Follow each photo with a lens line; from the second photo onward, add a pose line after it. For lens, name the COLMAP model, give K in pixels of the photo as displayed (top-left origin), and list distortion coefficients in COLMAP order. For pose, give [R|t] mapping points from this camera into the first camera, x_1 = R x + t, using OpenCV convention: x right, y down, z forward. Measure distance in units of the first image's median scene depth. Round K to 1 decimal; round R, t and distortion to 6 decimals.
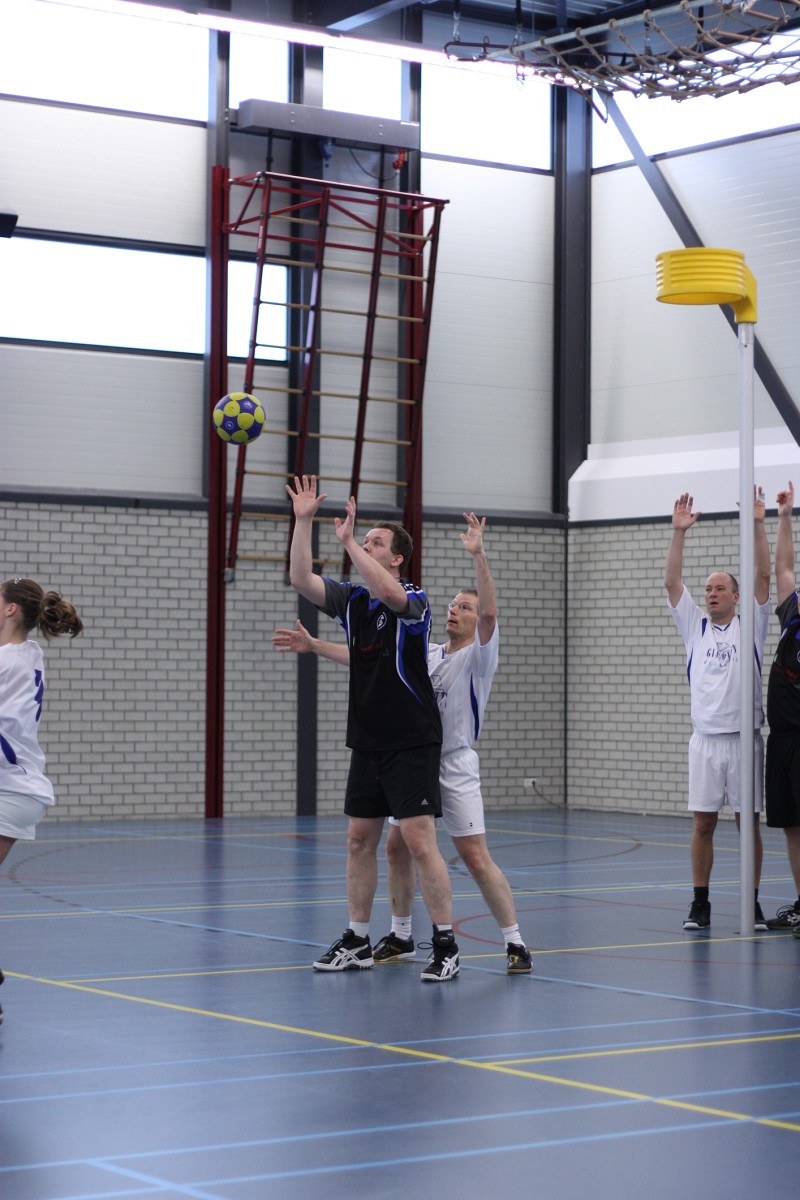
lens RADIAL K [[2746.2, 0, 336.5], [0, 2746.2, 528.2], [0, 0, 1]] dist [-0.111091, 0.000000]
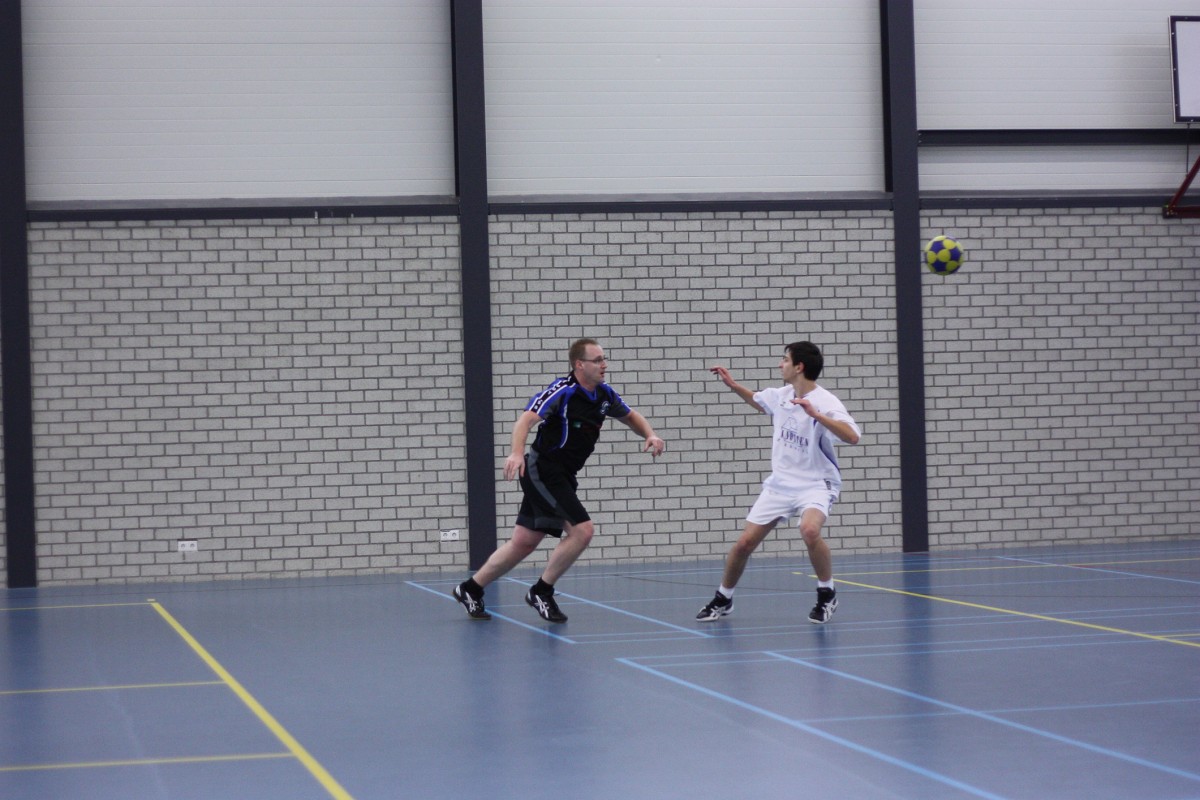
lens RADIAL K [[2746.2, 0, 617.8], [0, 2746.2, 394.5], [0, 0, 1]] dist [-0.111091, 0.000000]
pose [[0.926743, -0.034514, -0.374108, 0.202837], [0.055217, 0.997470, 0.044762, 0.009080], [0.371617, -0.062140, 0.926304, 0.138531]]
